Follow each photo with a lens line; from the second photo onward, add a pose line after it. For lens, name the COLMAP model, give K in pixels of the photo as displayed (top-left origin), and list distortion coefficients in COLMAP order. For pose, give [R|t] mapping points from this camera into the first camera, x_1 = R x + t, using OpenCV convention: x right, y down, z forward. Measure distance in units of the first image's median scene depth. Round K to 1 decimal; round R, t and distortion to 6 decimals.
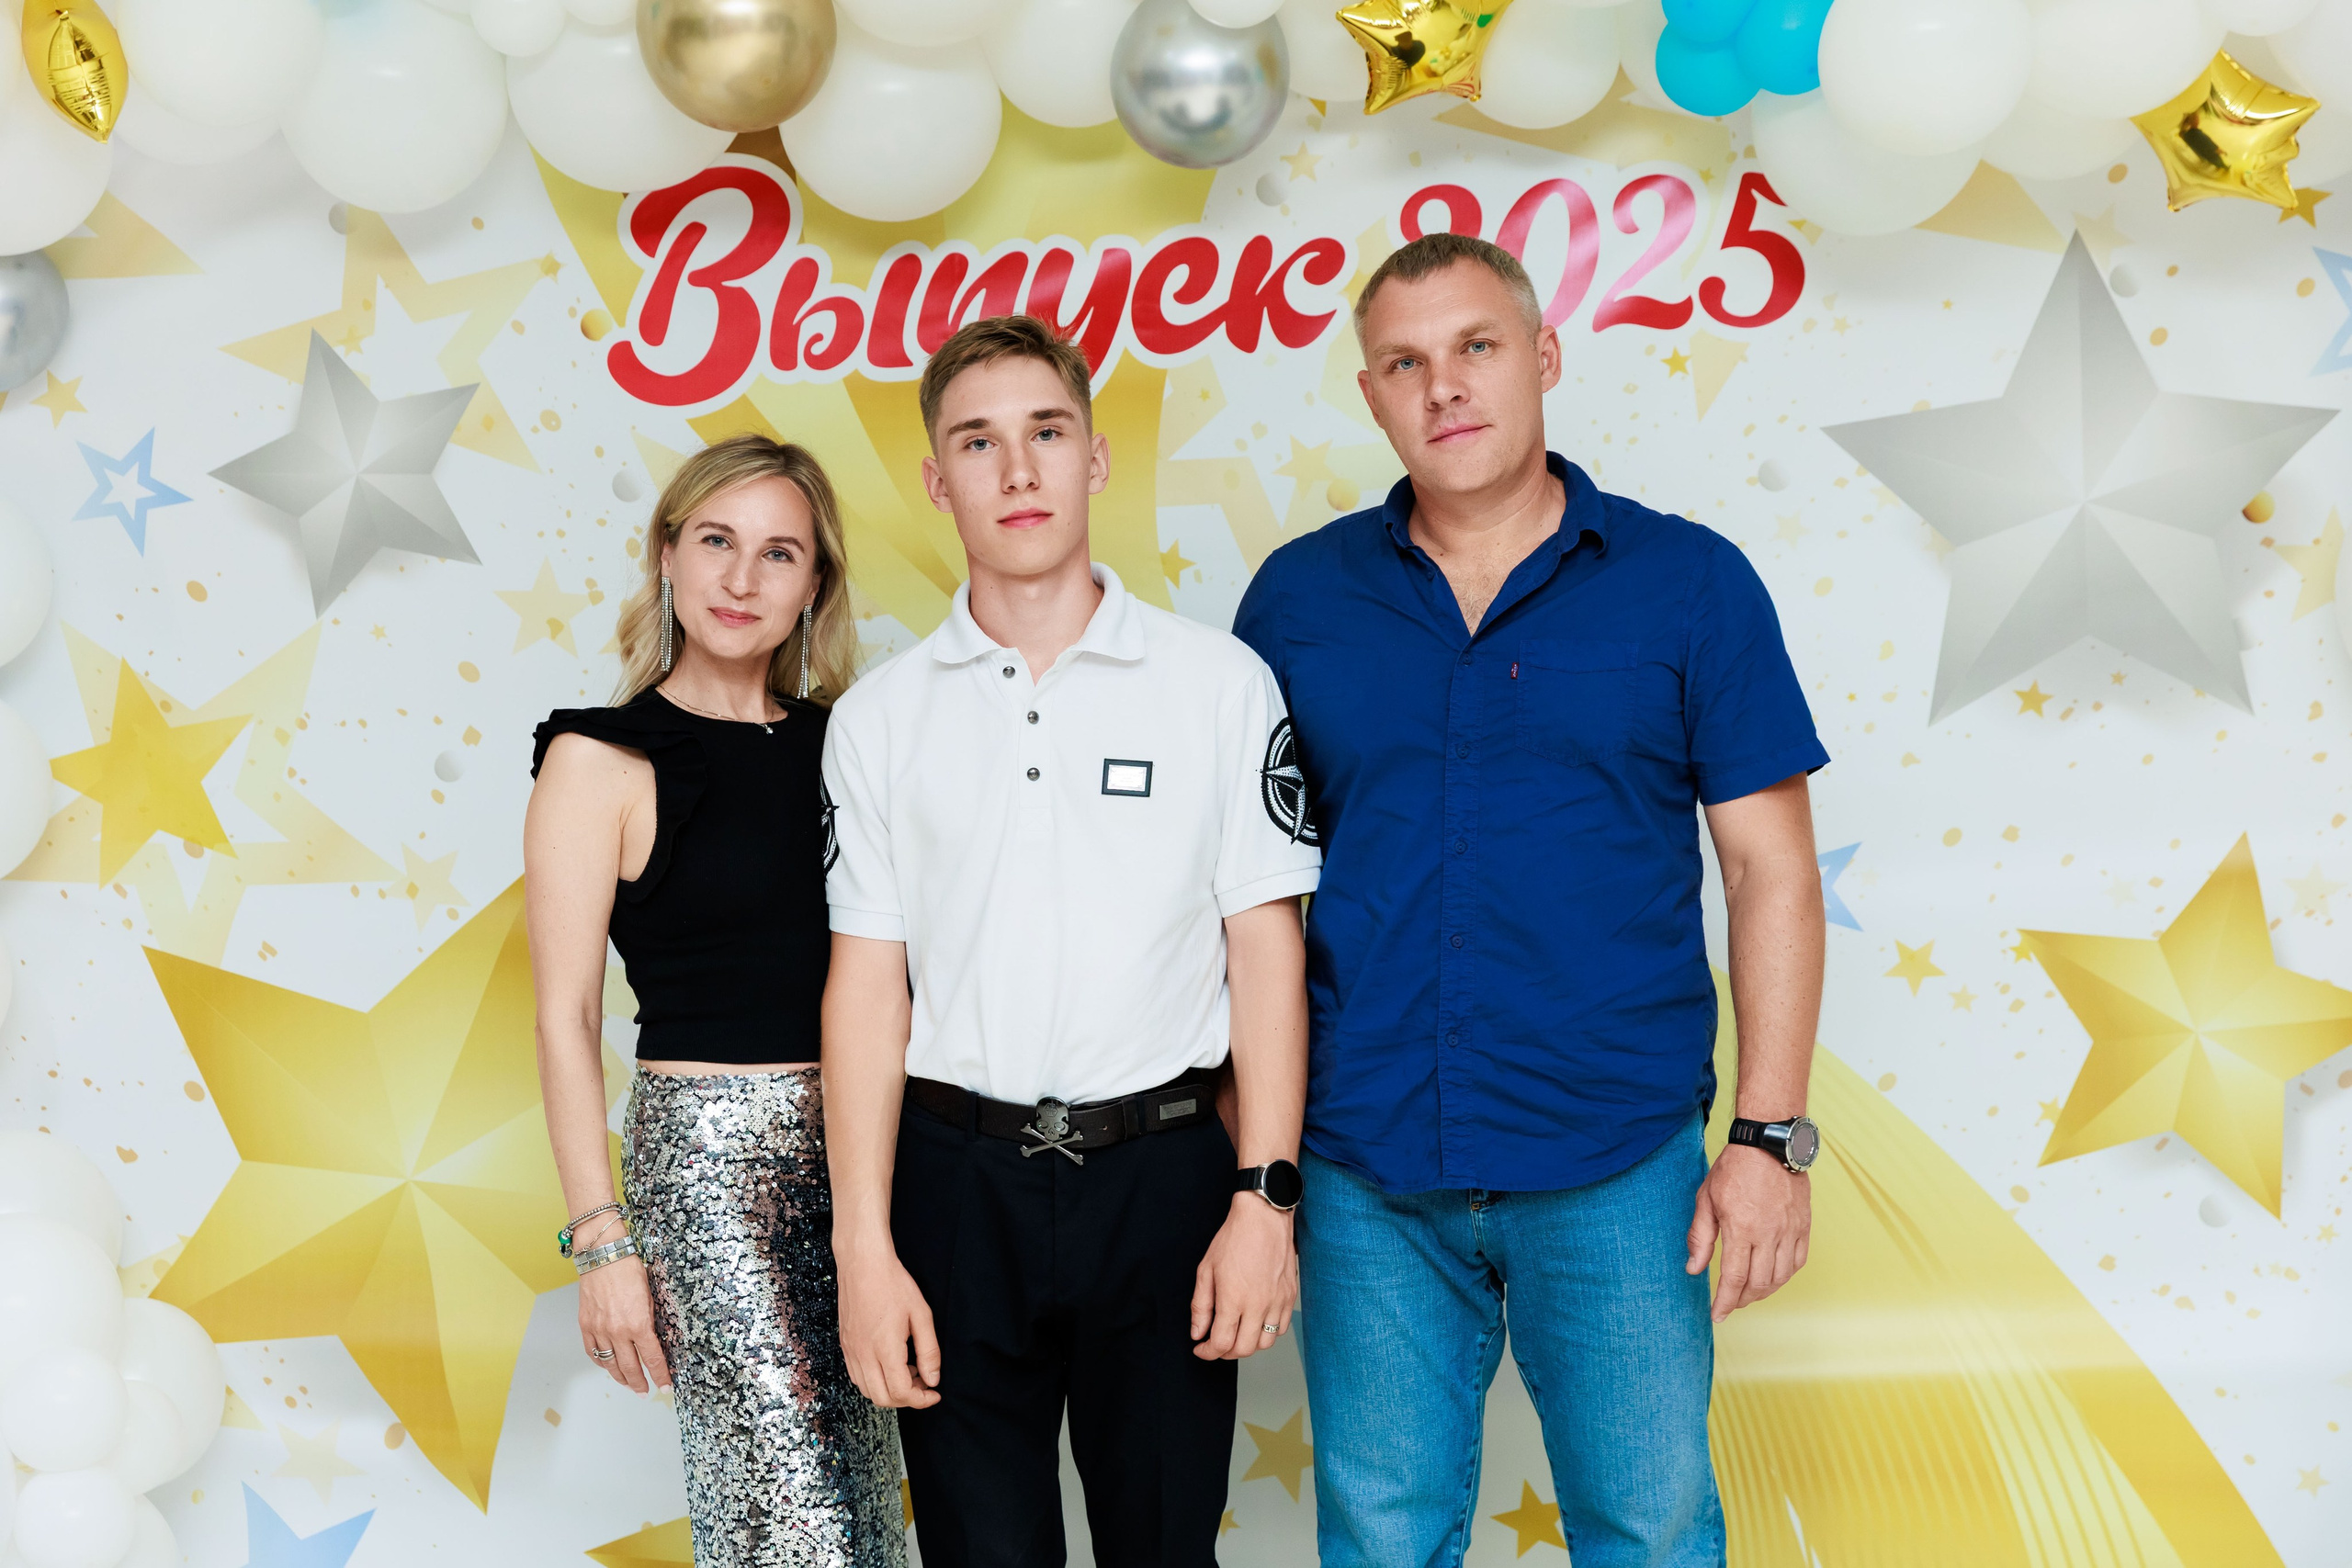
lens RADIAL K [[3618.8, 0, 1164.8], [0, 3618.8, 835.2], [0, 0, 1]] dist [0.014236, 0.000000]
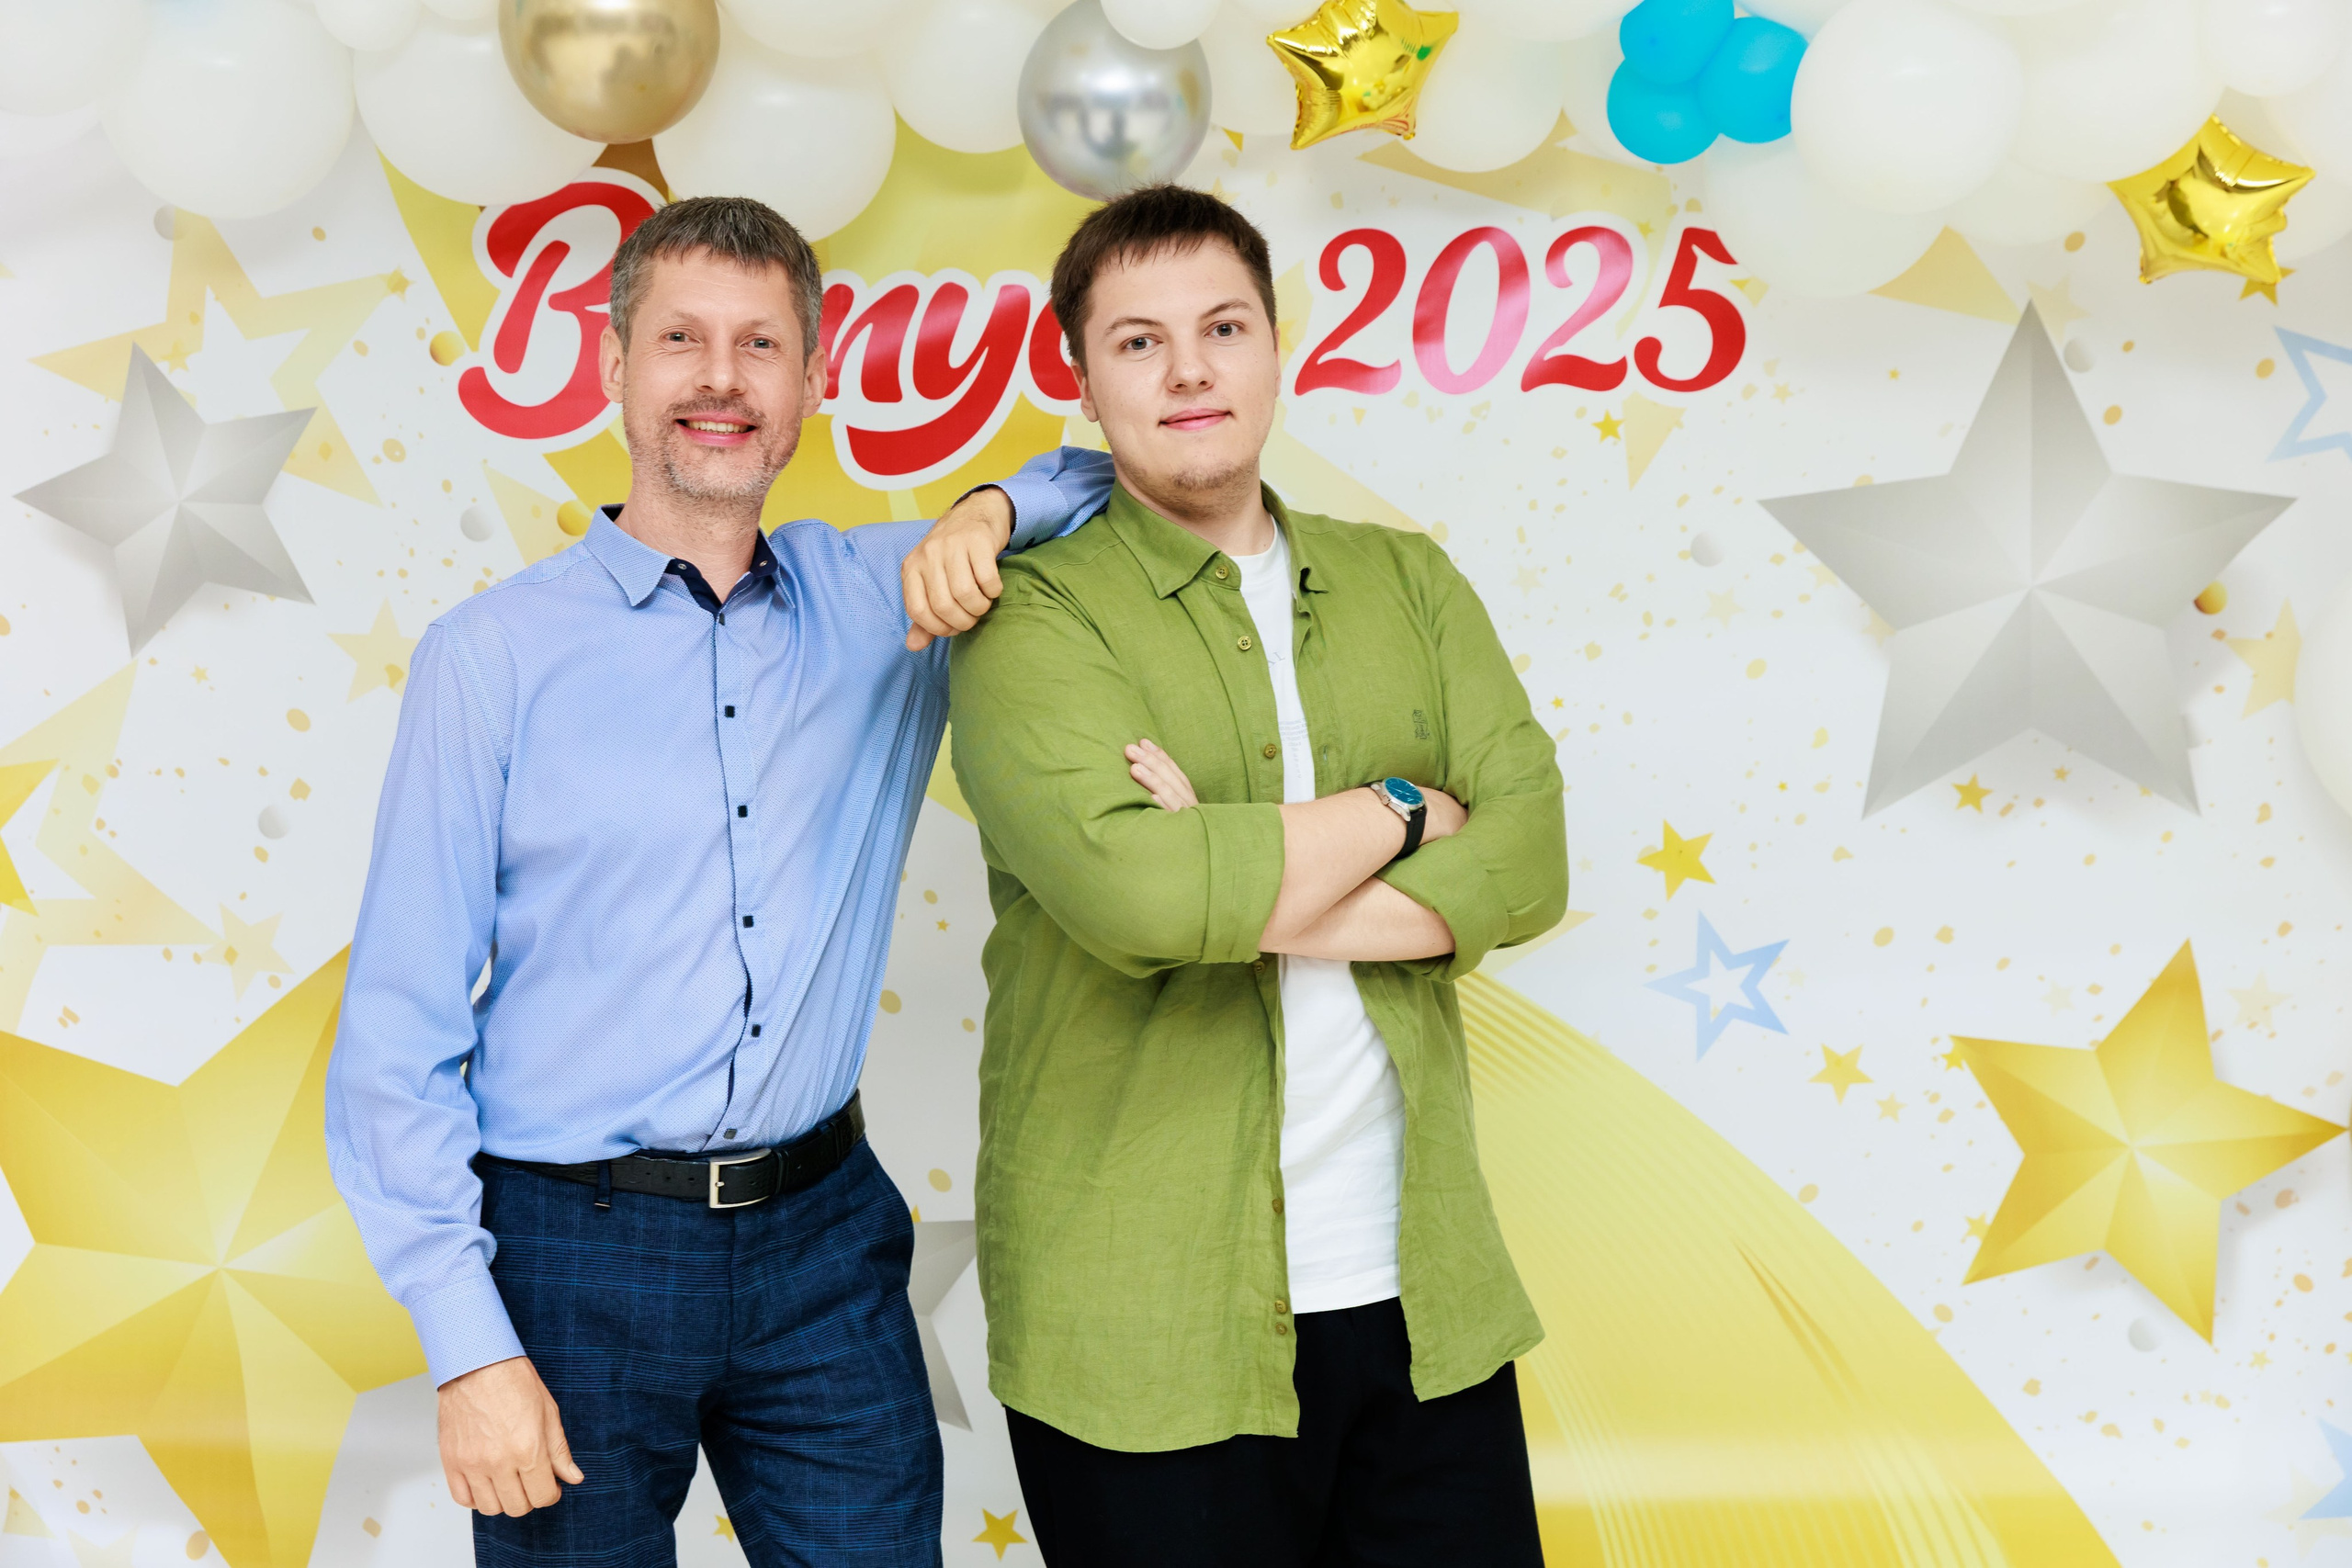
lens RADIAL K [[3343.4, 0, 1185.3], [0, 3343.4, 856.0], [0, 0, 1]] dist [0.013996, 0.000000]
pose [[0.997487, 0.023097, 0.066978, -0.023961], [-0.023372, 0.999721, 0.003321, -0.019241], [-0.066883, -0.004878, 0.997749, 0.139008]]
